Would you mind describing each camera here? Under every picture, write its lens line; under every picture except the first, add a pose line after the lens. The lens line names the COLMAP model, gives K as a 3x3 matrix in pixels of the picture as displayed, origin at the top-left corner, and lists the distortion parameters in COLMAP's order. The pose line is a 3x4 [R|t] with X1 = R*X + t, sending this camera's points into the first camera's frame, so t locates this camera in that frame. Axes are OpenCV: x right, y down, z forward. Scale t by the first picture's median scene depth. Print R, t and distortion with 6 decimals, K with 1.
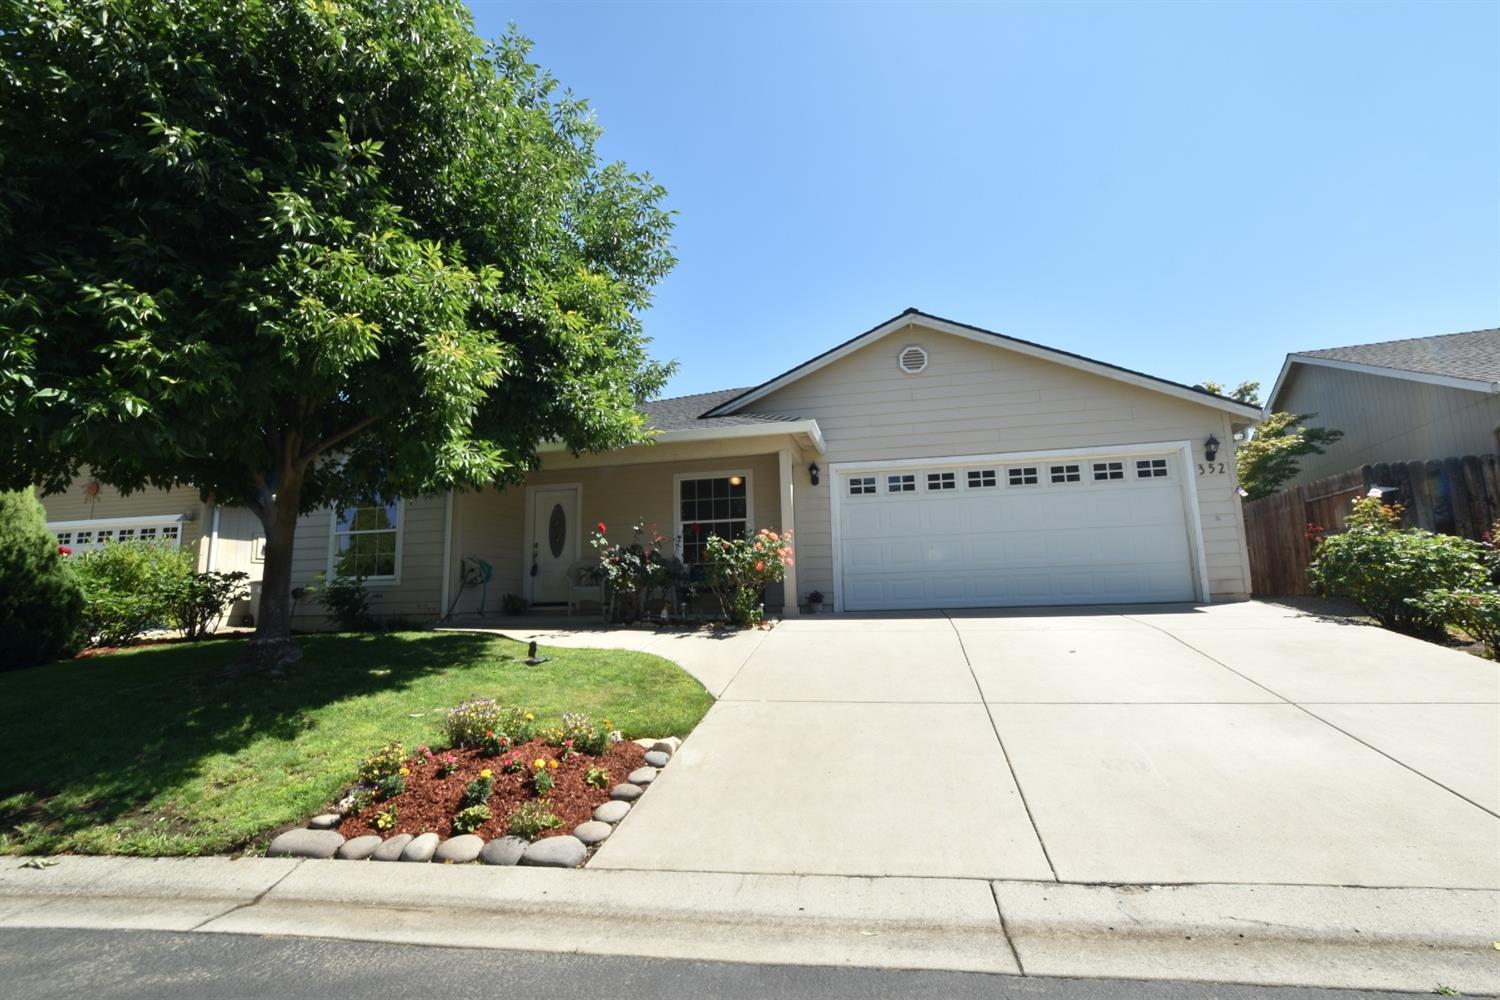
lens RADIAL K [[667.7, 0, 756.0], [0, 667.7, 499.8], [0, 0, 1]] dist [-0.040717, 0.008373]
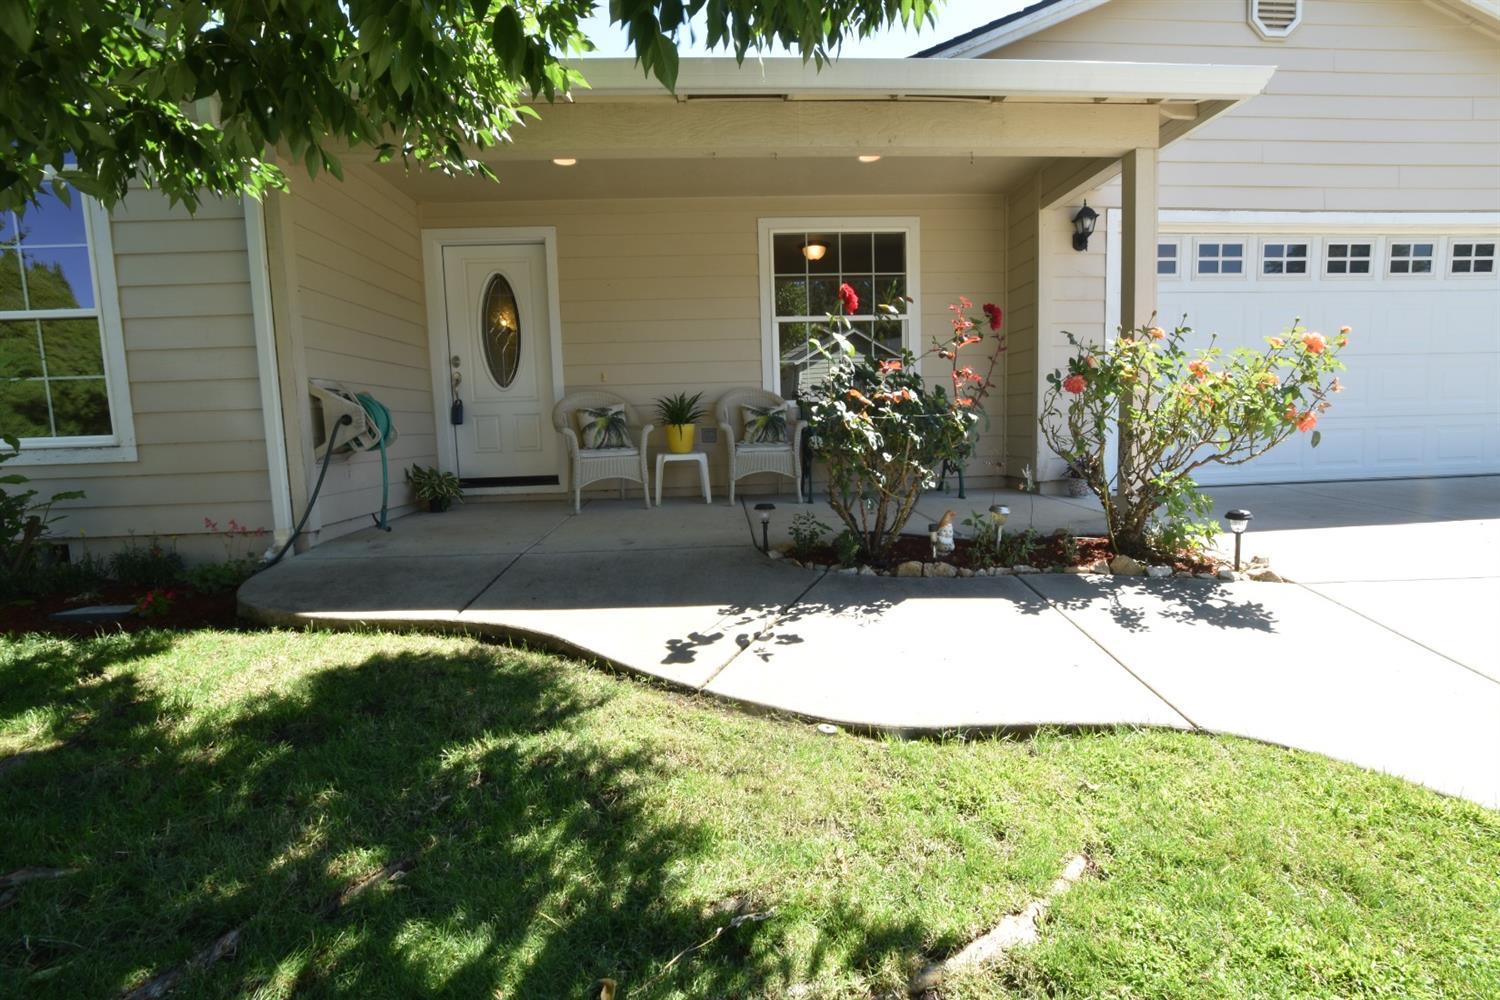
lens RADIAL K [[667.7, 0, 756.0], [0, 667.7, 499.8], [0, 0, 1]] dist [-0.040717, 0.008373]
pose [[0.963481, -0.034166, 0.265587, -0.293672], [-0.033700, 0.968470, 0.246842, 0.046688], [-0.265646, -0.246778, 0.931951, 0.549389]]
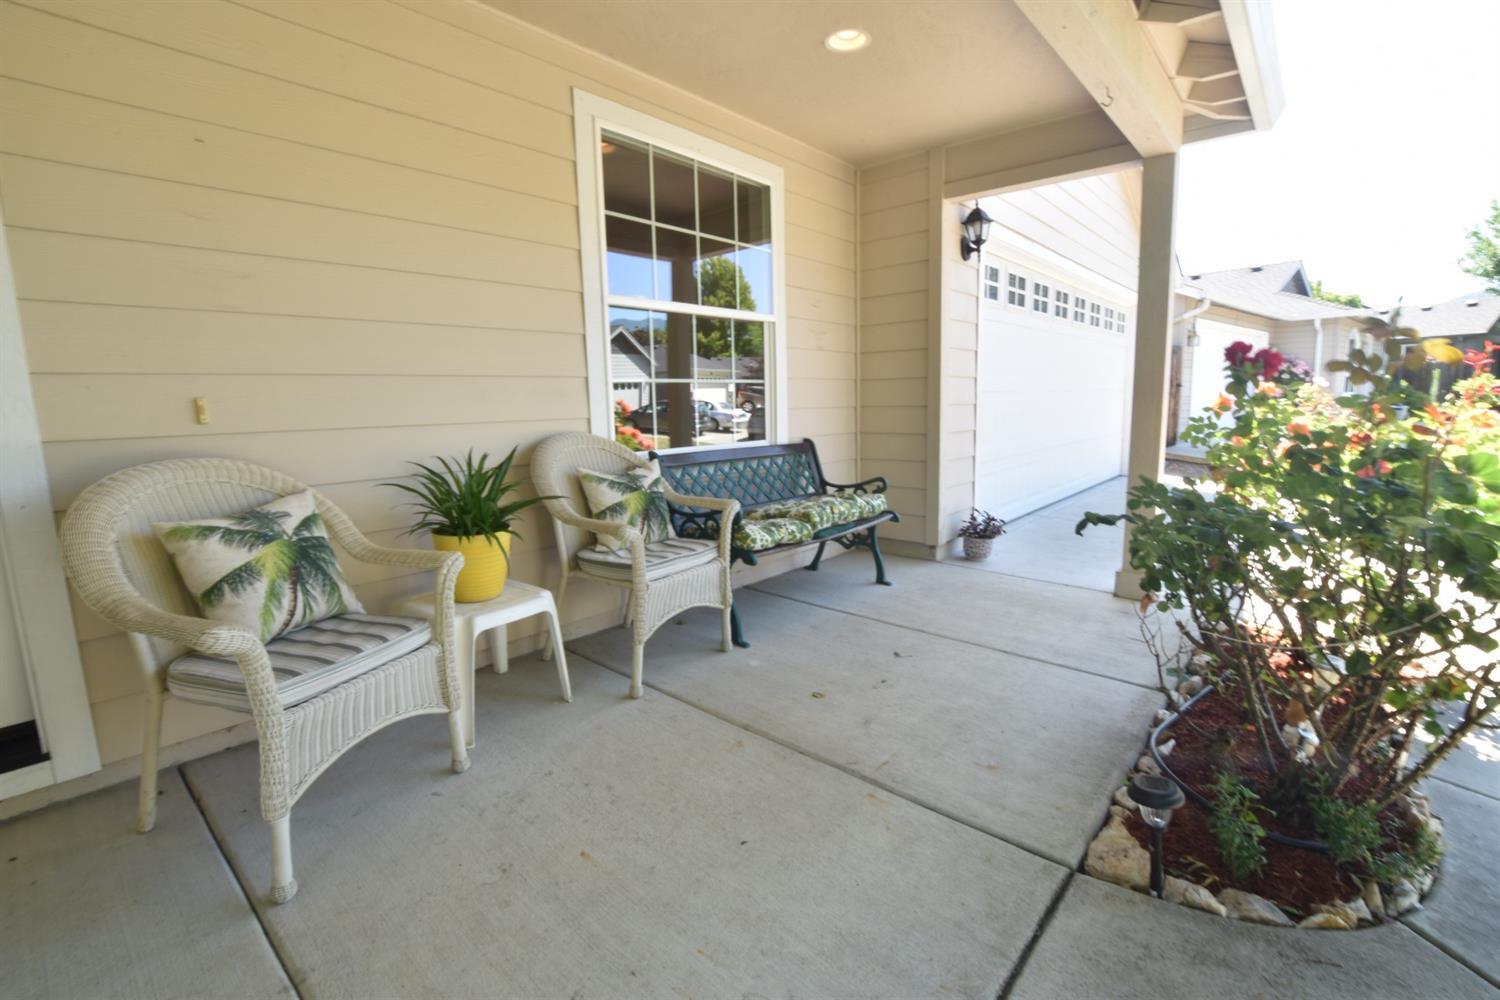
lens RADIAL K [[667.7, 0, 756.0], [0, 667.7, 499.8], [0, 0, 1]] dist [-0.040717, 0.008373]
pose [[0.500194, -0.112158, 0.858619, -0.350757], [-0.111358, 0.975010, 0.192234, 0.060223], [-0.858723, -0.191768, 0.475204, 0.907358]]
